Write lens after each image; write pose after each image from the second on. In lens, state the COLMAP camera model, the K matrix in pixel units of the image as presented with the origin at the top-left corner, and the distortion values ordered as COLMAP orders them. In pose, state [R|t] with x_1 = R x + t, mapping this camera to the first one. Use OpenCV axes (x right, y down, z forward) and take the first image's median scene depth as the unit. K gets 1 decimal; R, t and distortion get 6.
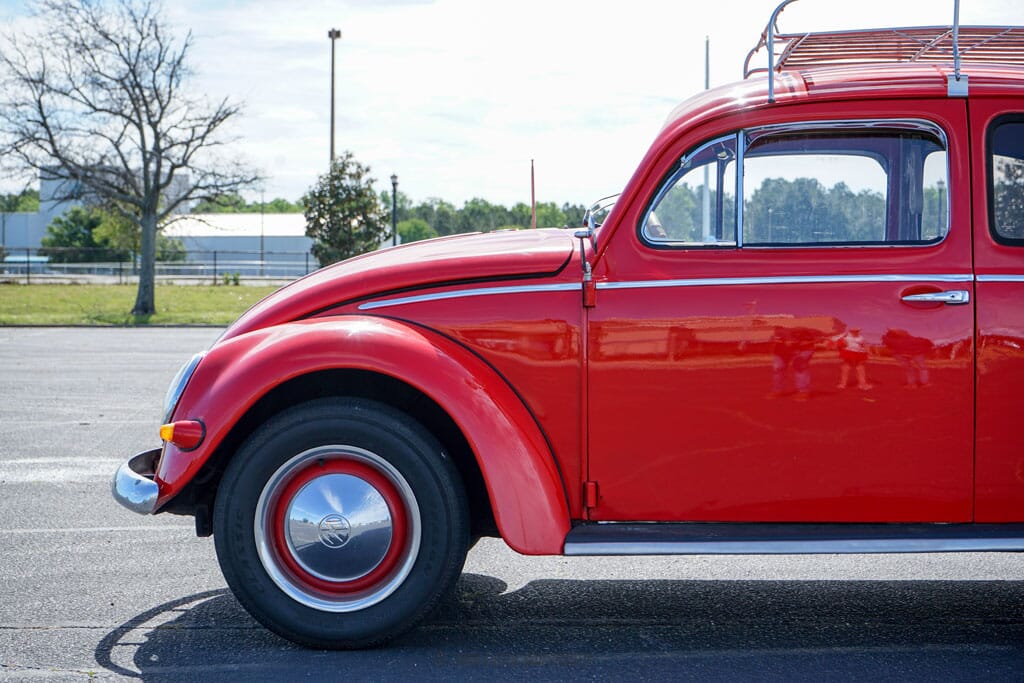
lens RADIAL K [[2082.4, 0, 514.5], [0, 2082.4, 342.5], [0, 0, 1]] dist [-0.065977, 0.000000]
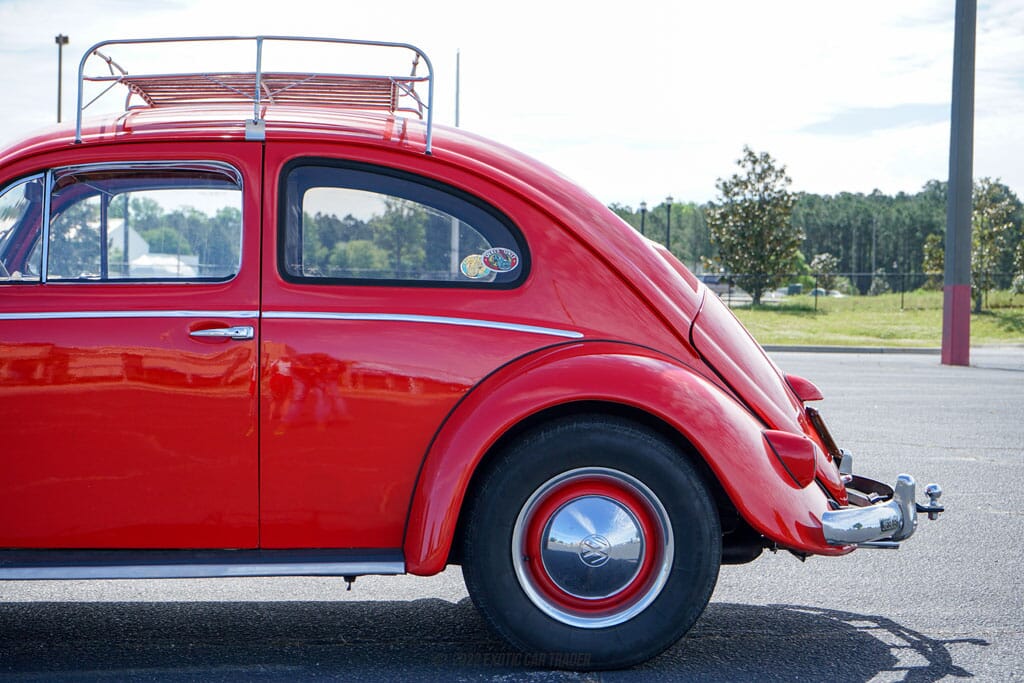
lens RADIAL K [[2082.4, 0, 507.6], [0, 2082.4, 341.6], [0, 0, 1]] dist [-0.065977, 0.000000]
pose [[0.993370, 0.007696, 0.114706, 0.202451], [-0.007075, 0.999958, -0.005823, -0.011036], [-0.114746, 0.004973, 0.993382, -0.049059]]
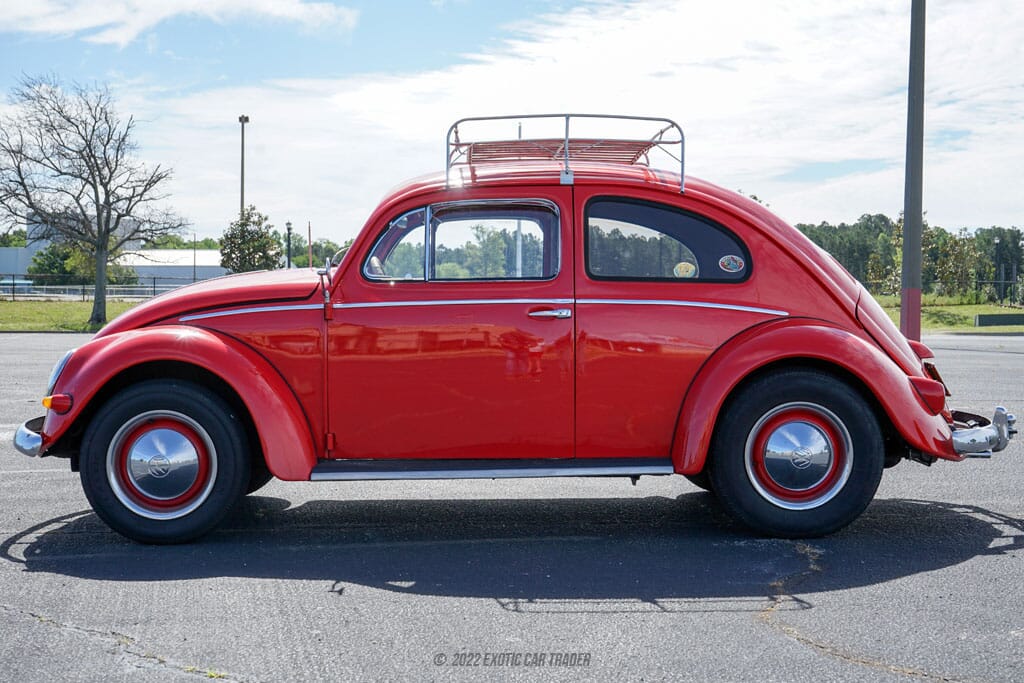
lens RADIAL K [[1504.5, 0, 518.7], [0, 1504.5, 351.0], [0, 0, 1]] dist [-0.010288, 0.000000]
pose [[0.995884, -0.001132, 0.090634, 0.069151], [0.000696, 0.999988, 0.004836, 0.000772], [-0.090639, -0.004753, 0.995872, -0.110717]]
